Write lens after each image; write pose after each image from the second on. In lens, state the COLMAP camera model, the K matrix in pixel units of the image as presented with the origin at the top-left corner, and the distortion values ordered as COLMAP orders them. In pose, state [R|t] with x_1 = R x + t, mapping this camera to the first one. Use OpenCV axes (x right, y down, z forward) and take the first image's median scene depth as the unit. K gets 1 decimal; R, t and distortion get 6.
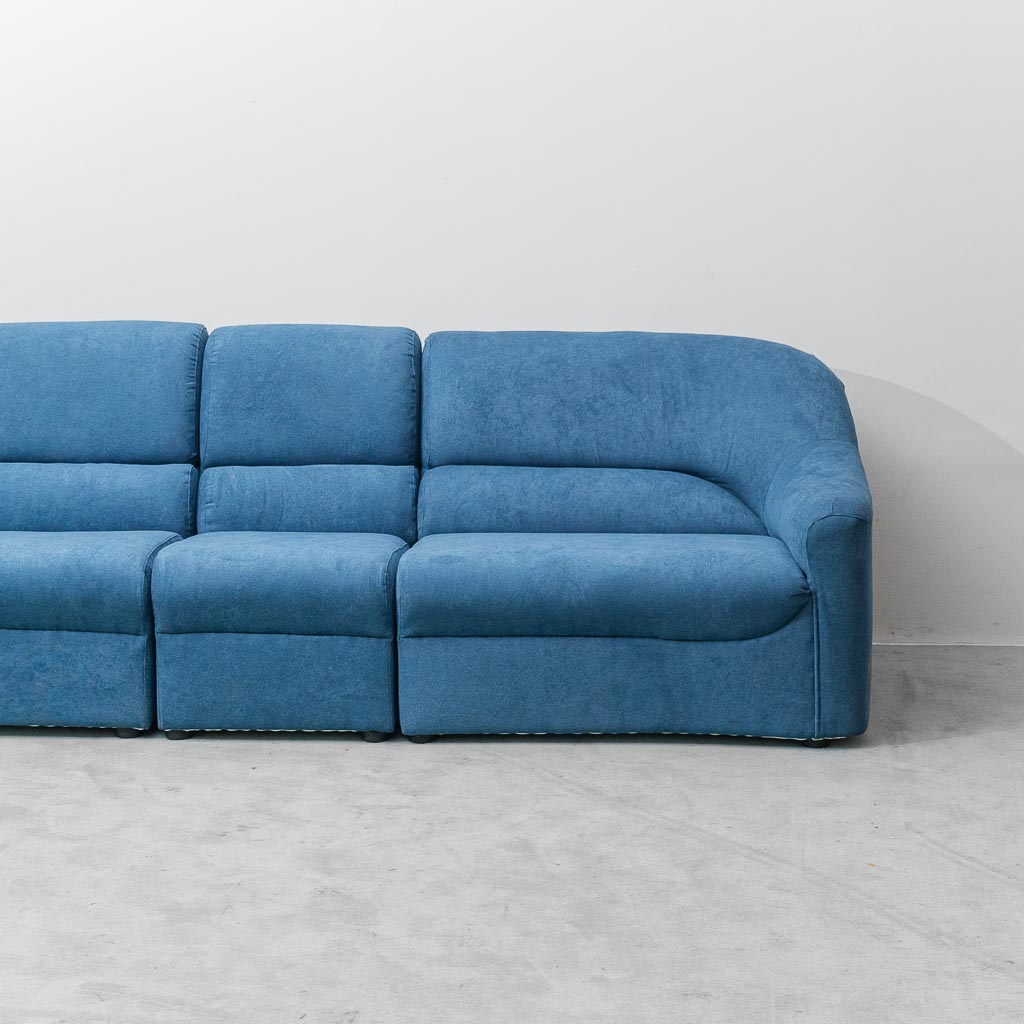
lens RADIAL K [[2204.5, 0, 453.1], [0, 2204.5, 548.0], [0, 0, 1]] dist [-0.088838, 0.000000]
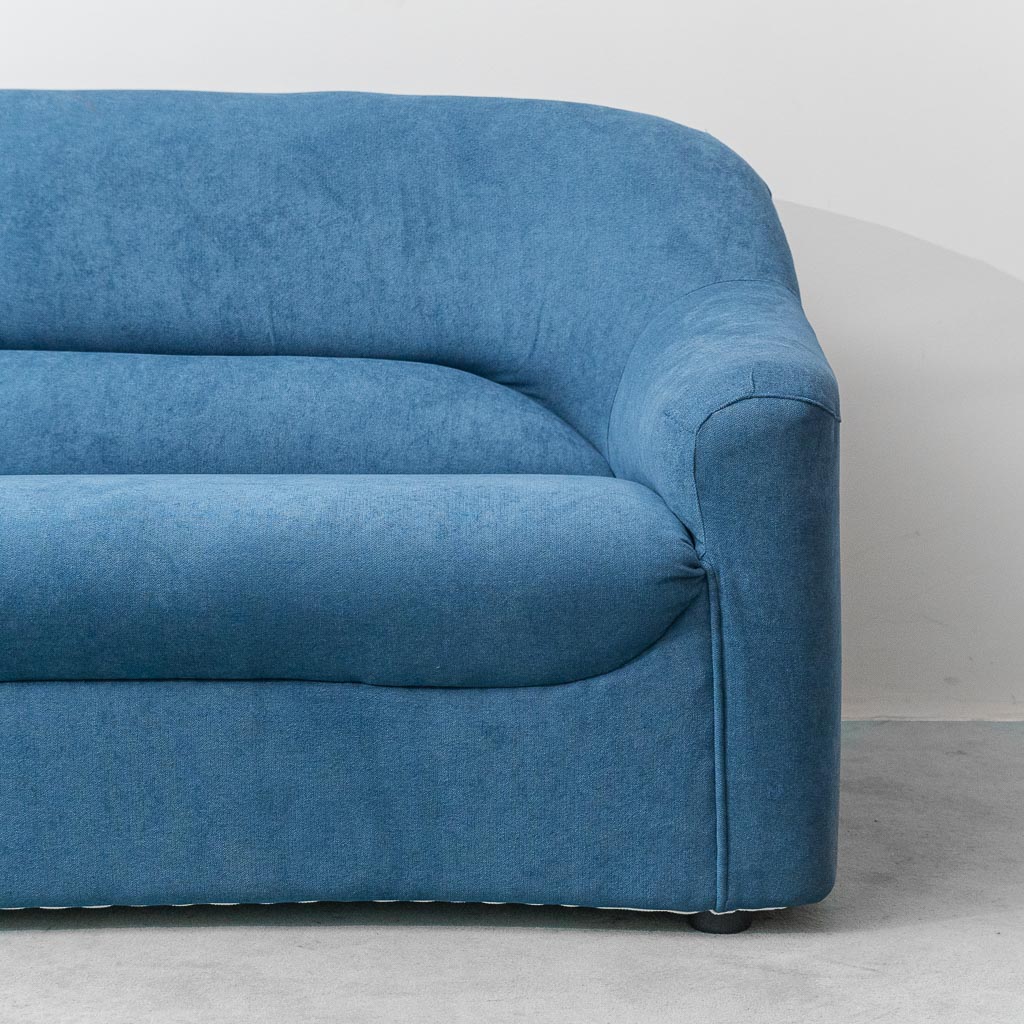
lens RADIAL K [[2583.1, 0, 543.0], [0, 2583.1, 539.6], [0, 0, 1]] dist [0.292691, 0.000000]
pose [[0.995380, 0.002973, 0.095963, 0.078569], [0.002789, 0.998203, -0.059854, 0.043018], [-0.095969, 0.059845, 0.993584, 0.474964]]
